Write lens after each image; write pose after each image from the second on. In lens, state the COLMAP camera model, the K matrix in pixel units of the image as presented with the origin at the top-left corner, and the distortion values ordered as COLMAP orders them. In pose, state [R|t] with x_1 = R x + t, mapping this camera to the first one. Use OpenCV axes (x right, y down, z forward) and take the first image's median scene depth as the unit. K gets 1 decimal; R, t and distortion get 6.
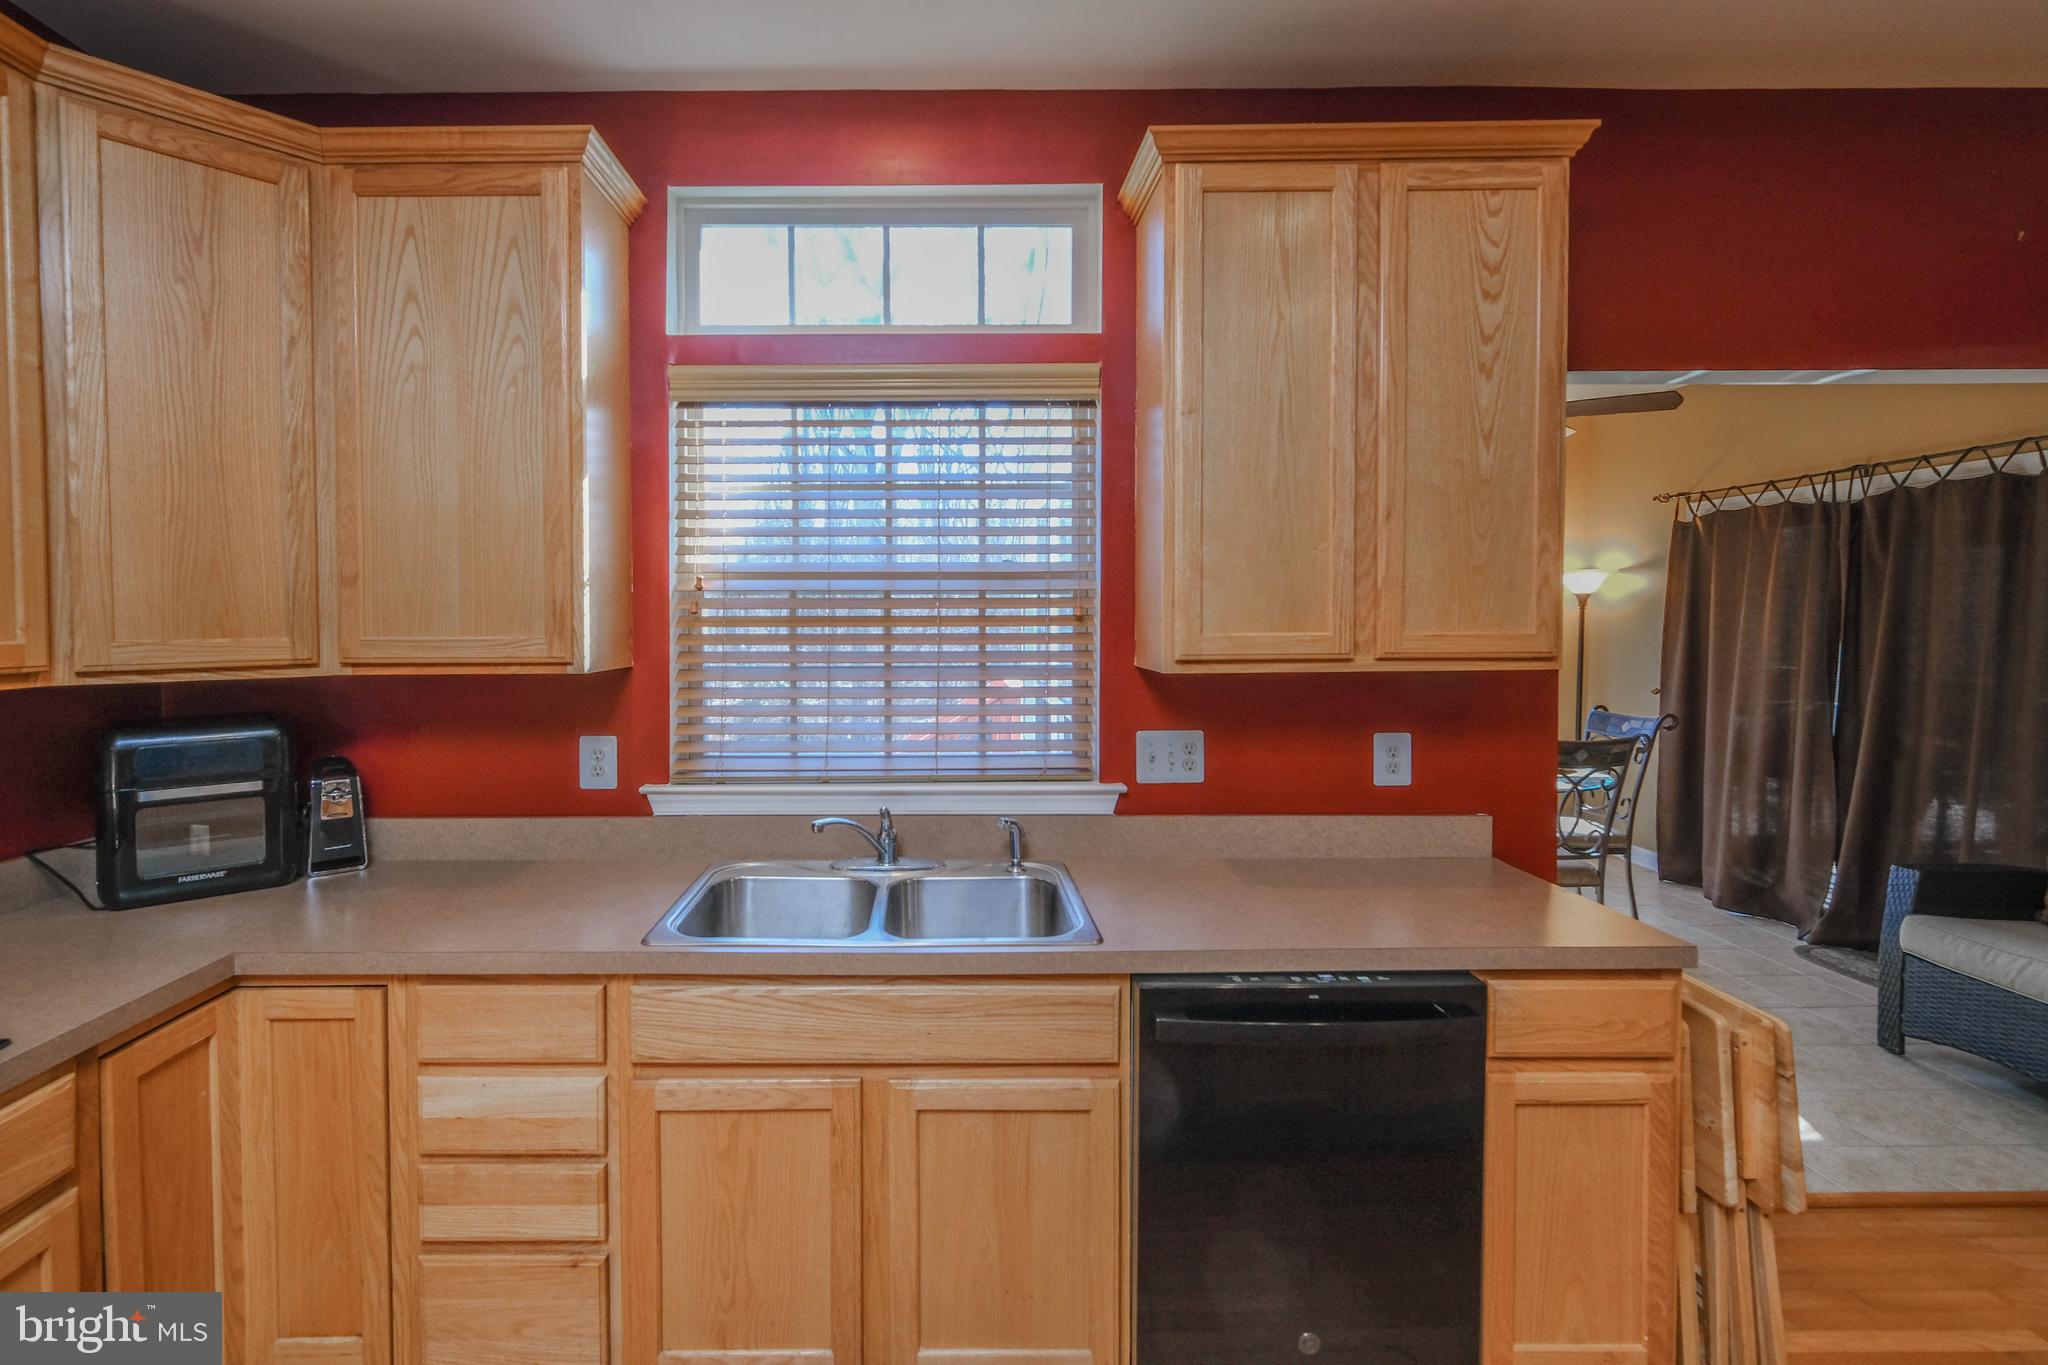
lens RADIAL K [[950.0, 0, 944.3], [0, 950.0, 640.8], [0, 0, 1]] dist [-0.000674, 0.000243]
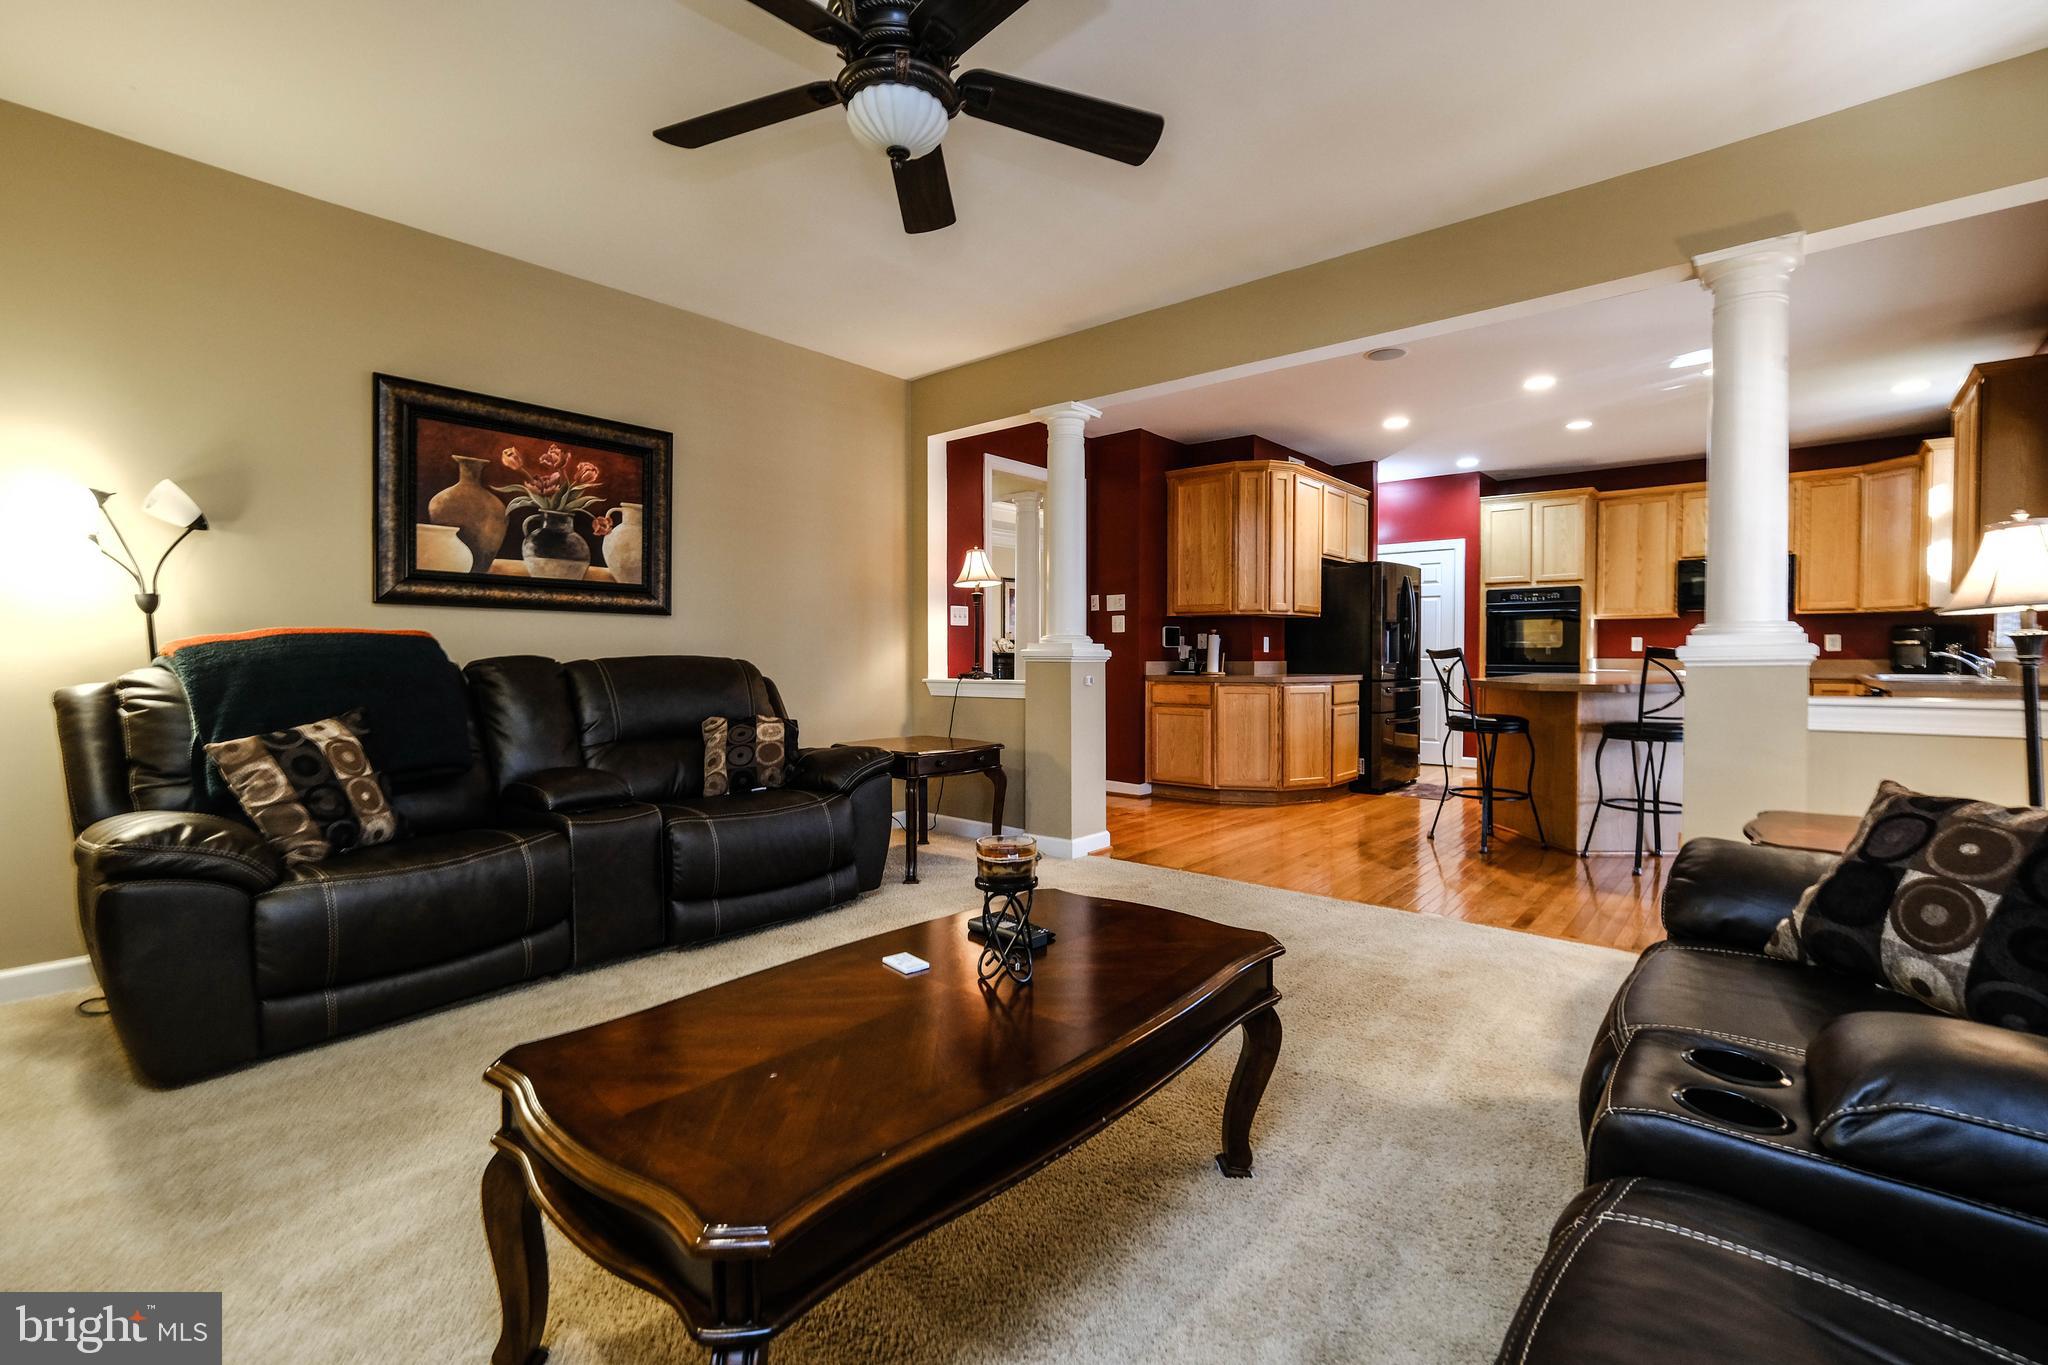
lens RADIAL K [[890.7, 0, 1055.6], [0, 890.7, 672.8], [0, 0, 1]] dist [-0.009943, 0.011727]
pose [[-0.638092, 0.021505, -0.769660, 3.860886], [-0.017828, 0.998929, 0.042691, 0.184572], [0.769754, 0.040962, -0.637025, 0.657495]]
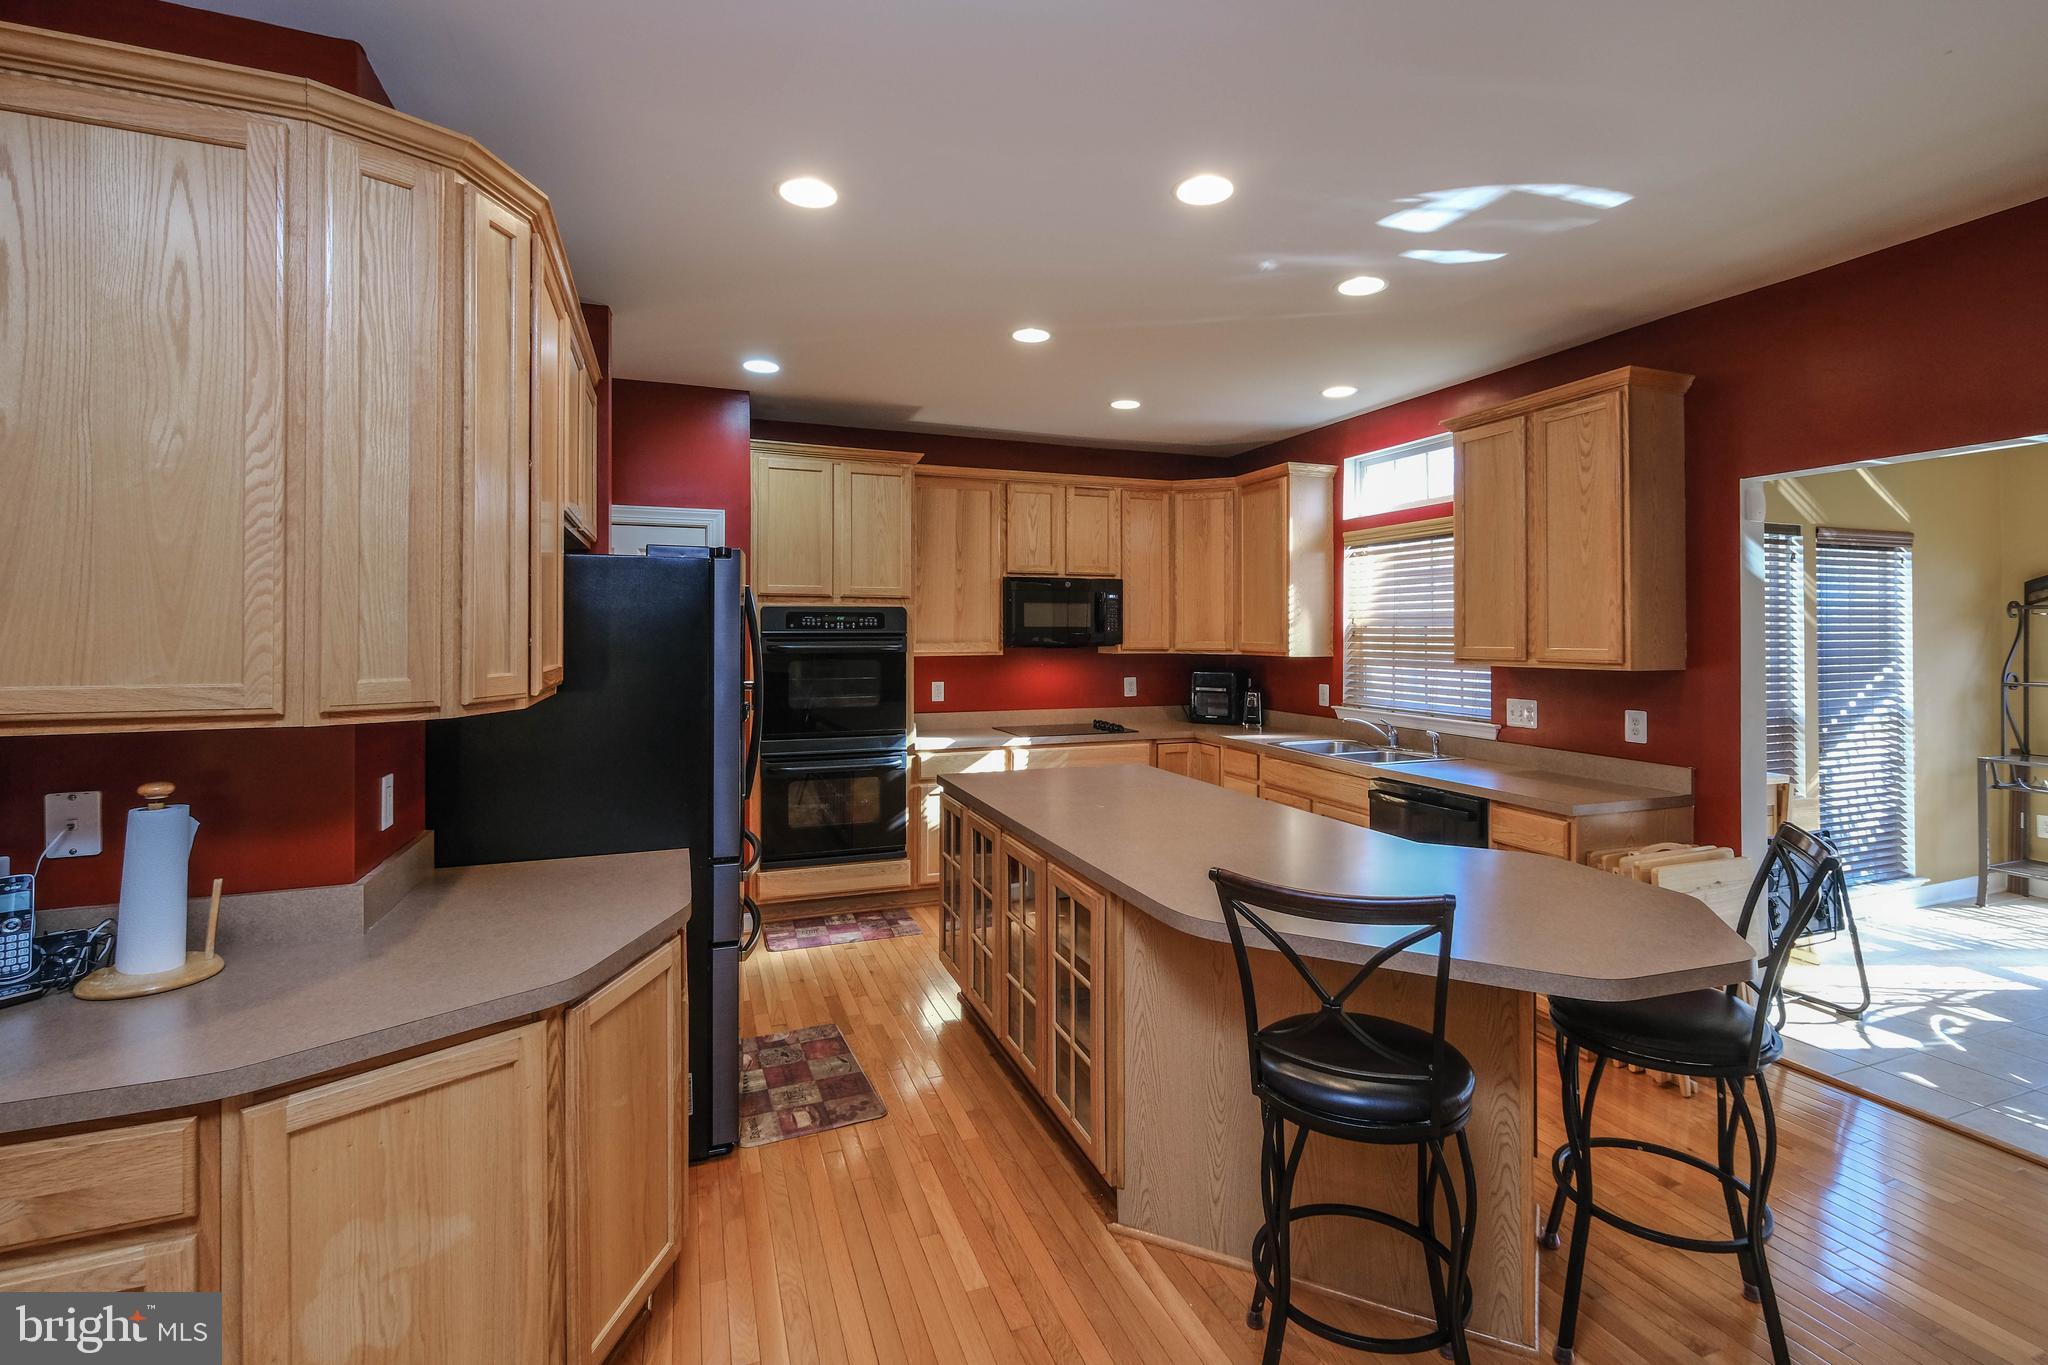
lens RADIAL K [[916.2, 0, 1025.2], [0, 916.2, 625.6], [0, 0, 1]] dist [0.000400, 0.000066]
pose [[0.343569, -0.000714, -0.939127, 1.850721], [-0.028408, 0.999534, -0.011153, -0.003582], [0.938698, 0.030511, 0.343389, -0.632532]]
